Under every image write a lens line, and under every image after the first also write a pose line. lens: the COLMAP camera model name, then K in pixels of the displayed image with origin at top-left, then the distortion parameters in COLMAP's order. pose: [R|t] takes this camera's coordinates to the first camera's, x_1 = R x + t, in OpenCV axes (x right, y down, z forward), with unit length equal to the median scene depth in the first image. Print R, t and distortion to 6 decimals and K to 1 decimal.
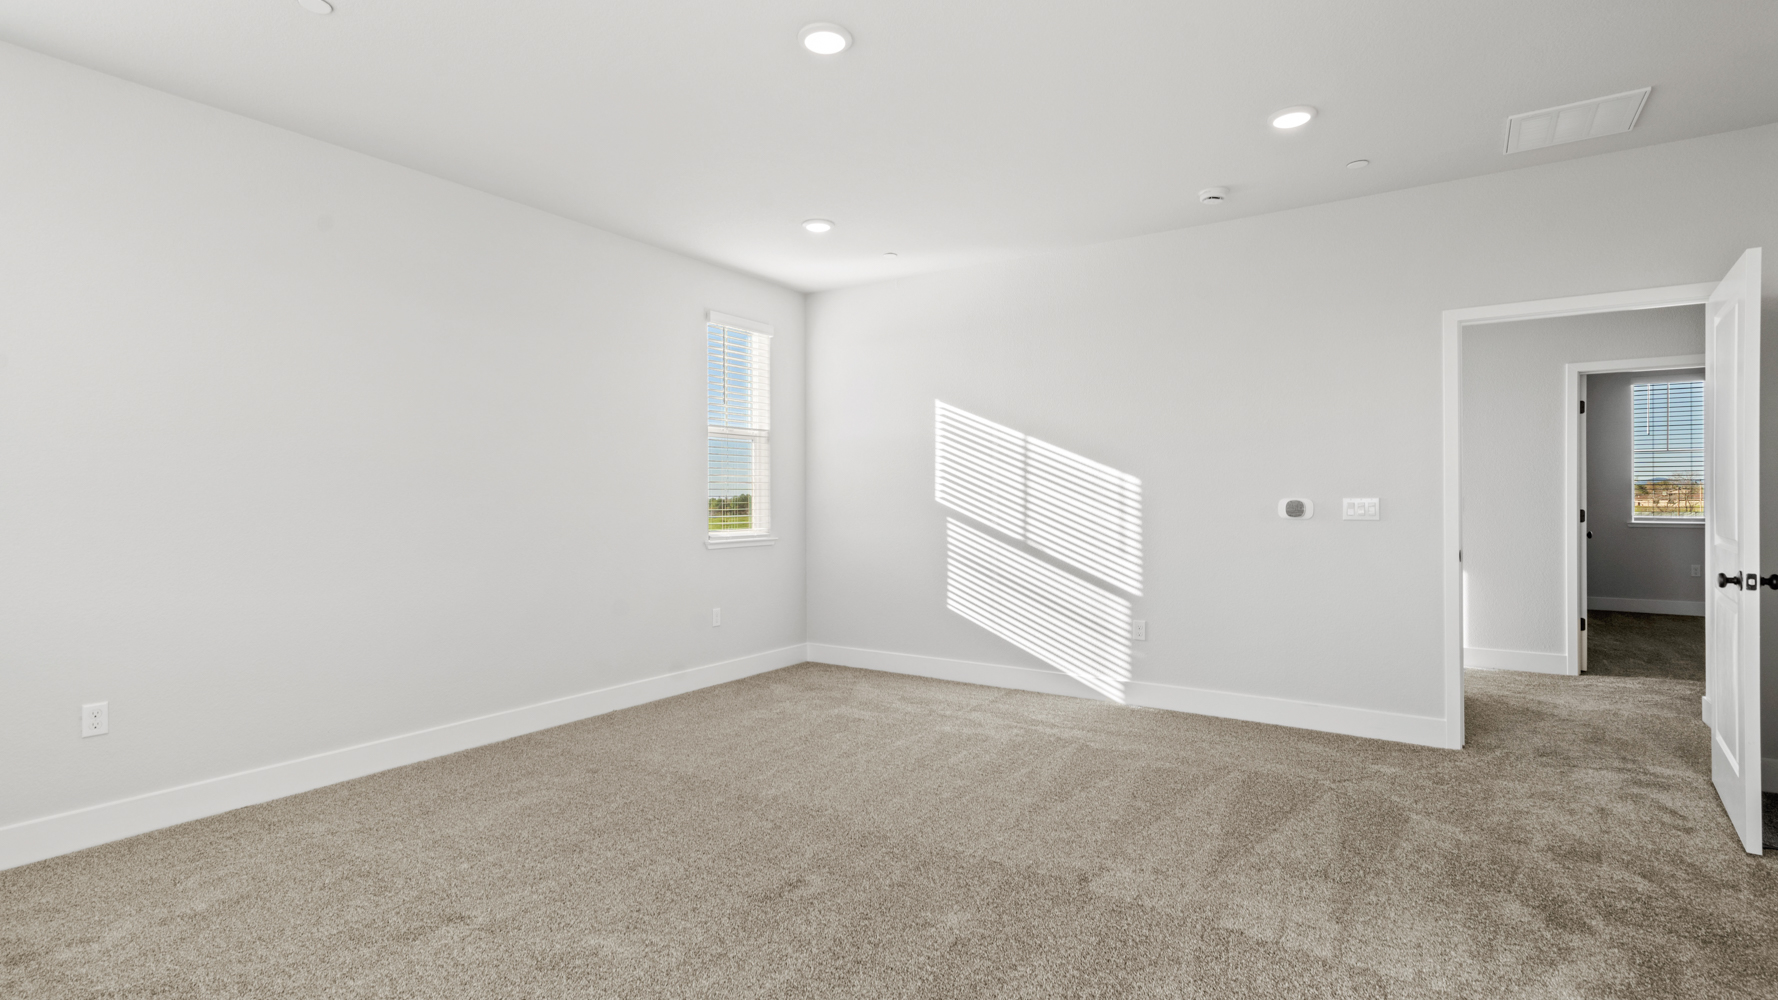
lens RADIAL K [[866.5, 0, 889.0], [0, 866.5, 500.0], [0, 0, 1]] dist [-0.001079, 0.000318]
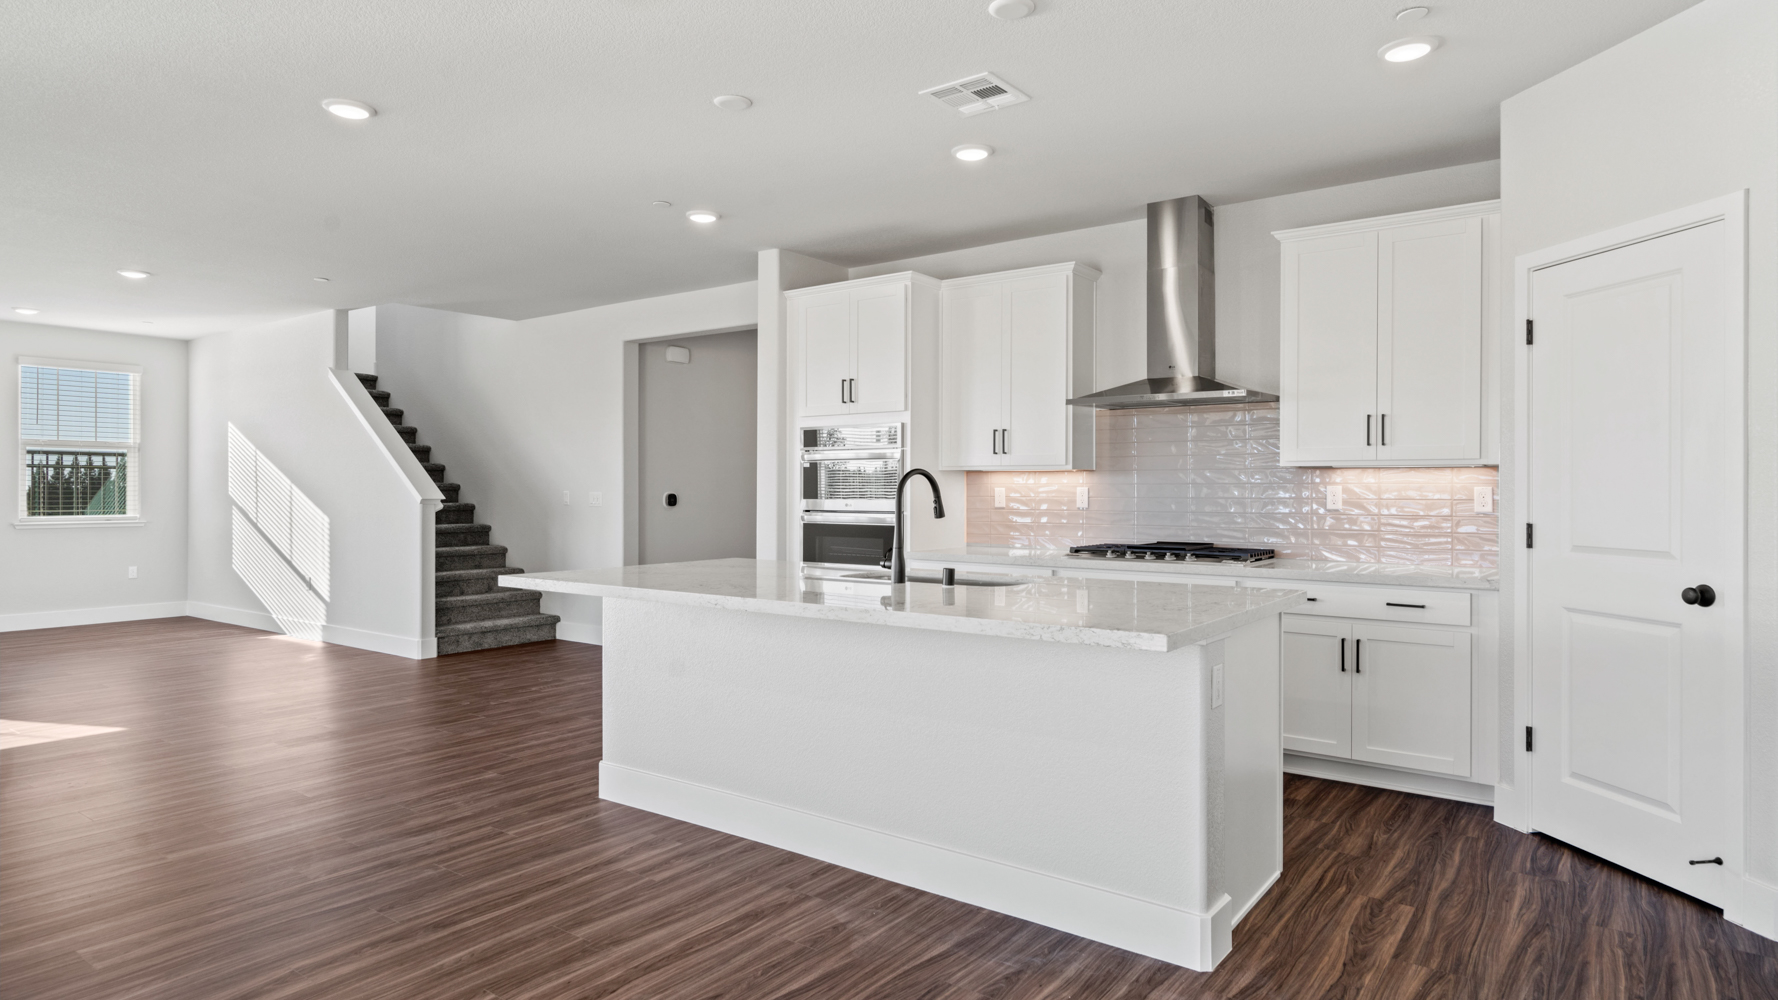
lens RADIAL K [[988.0, 0, 891.1], [0, 988.0, 493.4], [0, 0, 1]] dist [0.008246, -0.000046]
pose [[0.998079, -0.004012, -0.061827, 1.160094], [0.003617, 0.999972, -0.006515, 0.012587], [0.061851, 0.006278, 0.998066, -0.485512]]
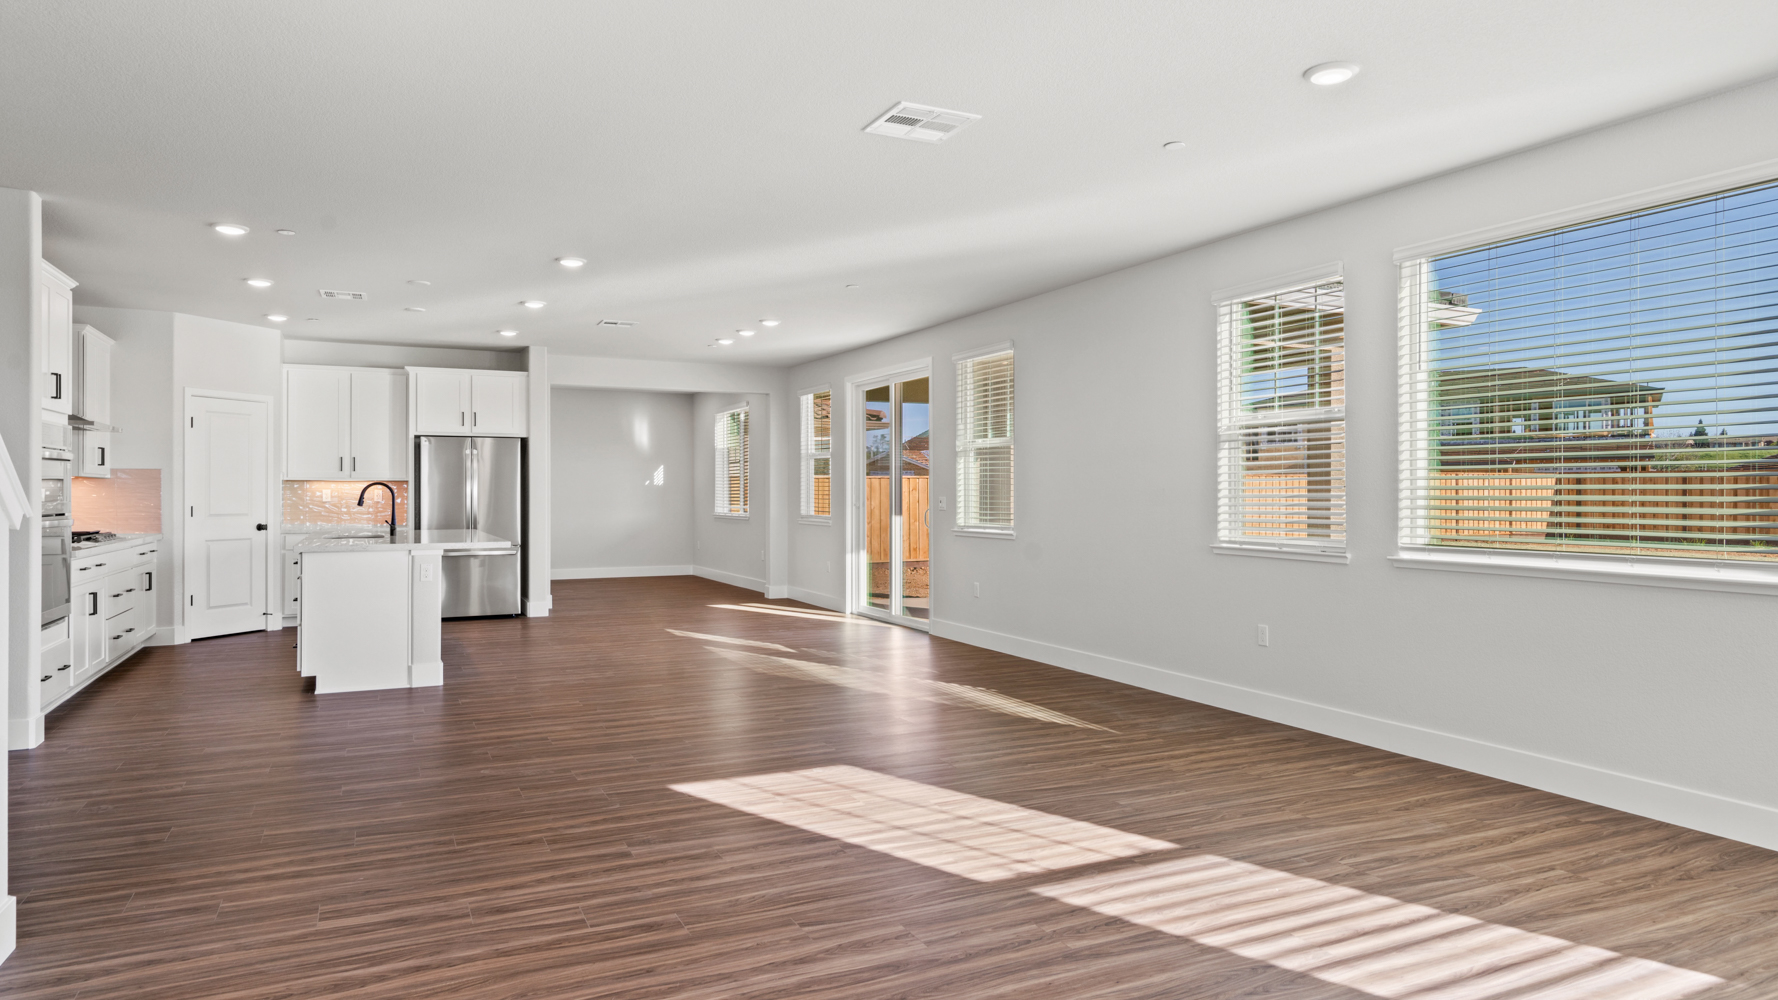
lens RADIAL K [[1066.7, 0, 889.8], [0, 1066.7, 492.0], [0, 0, 1]] dist [0.010309, -0.000860]
pose [[-0.853220, -0.006445, 0.521511, -0.084433], [-0.001606, 0.999951, 0.009730, -0.007156], [-0.521548, 0.007464, -0.853189, 0.897080]]
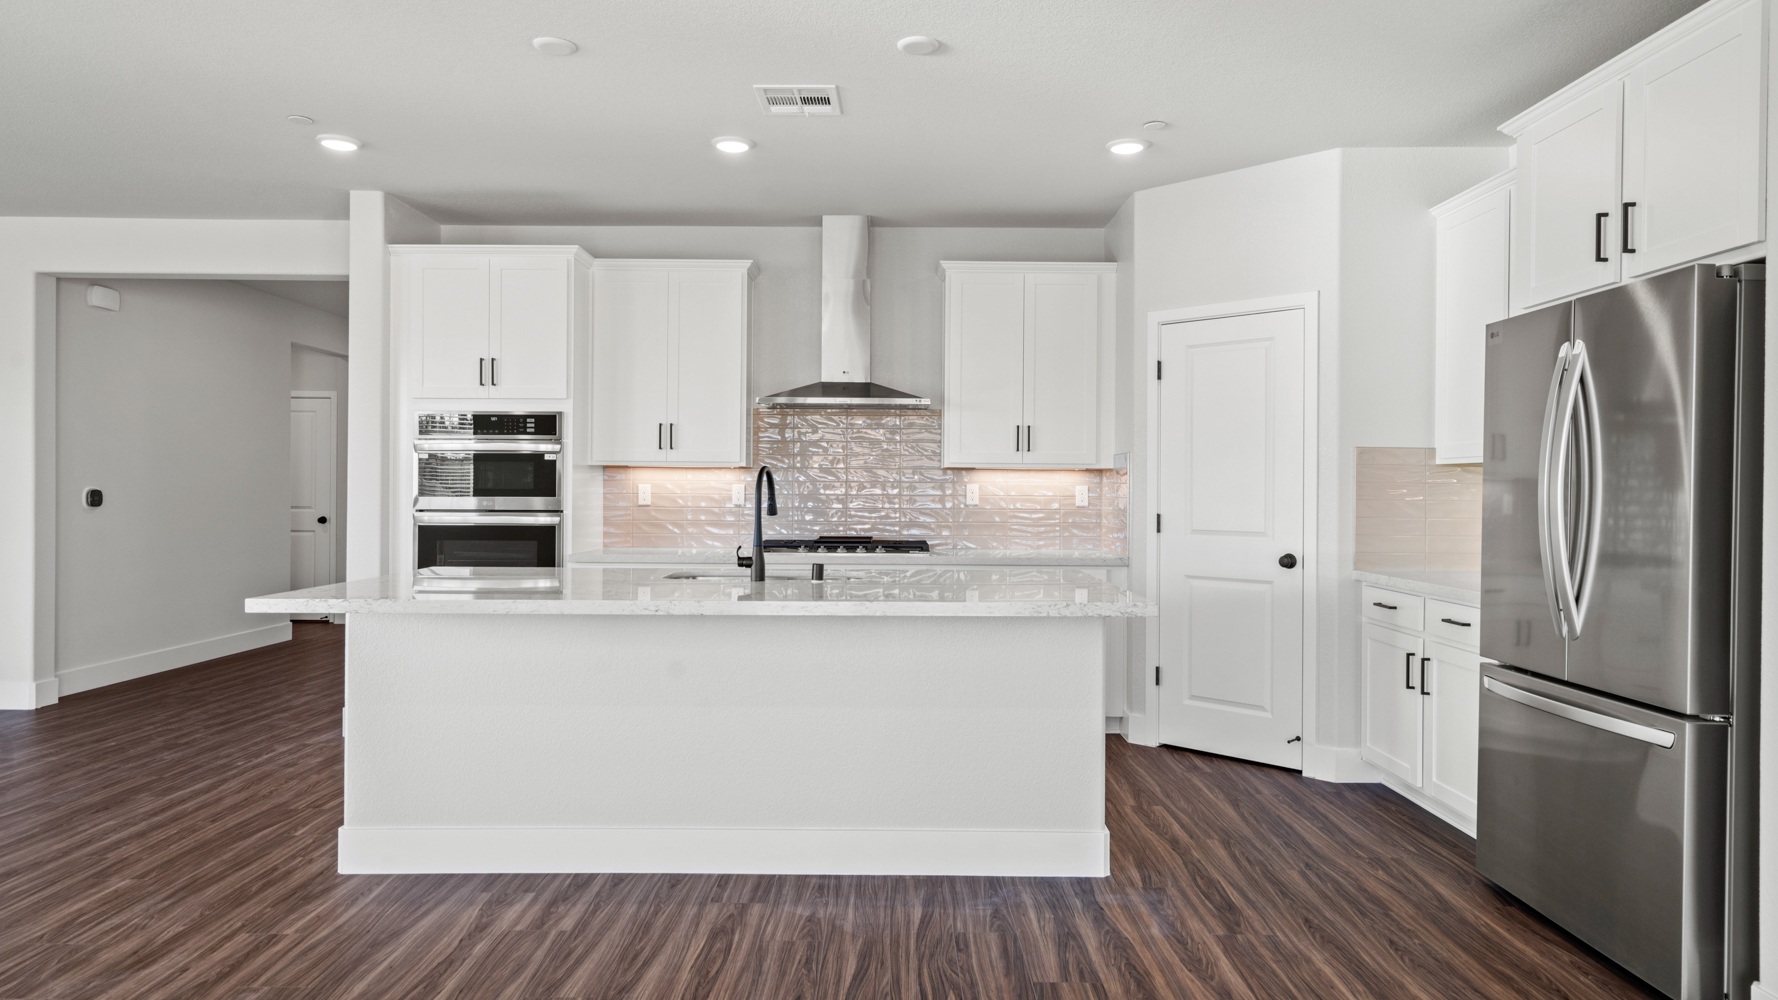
lens RADIAL K [[1066.7, 0, 889.8], [0, 1066.7, 492.0], [0, 0, 1]] dist [0.010309, -0.000860]
pose [[0.842759, -0.002939, 0.538283, 0.862988], [0.004461, 0.999989, -0.001525, 0.010807], [-0.538273, 0.003687, 0.842763, -0.470723]]
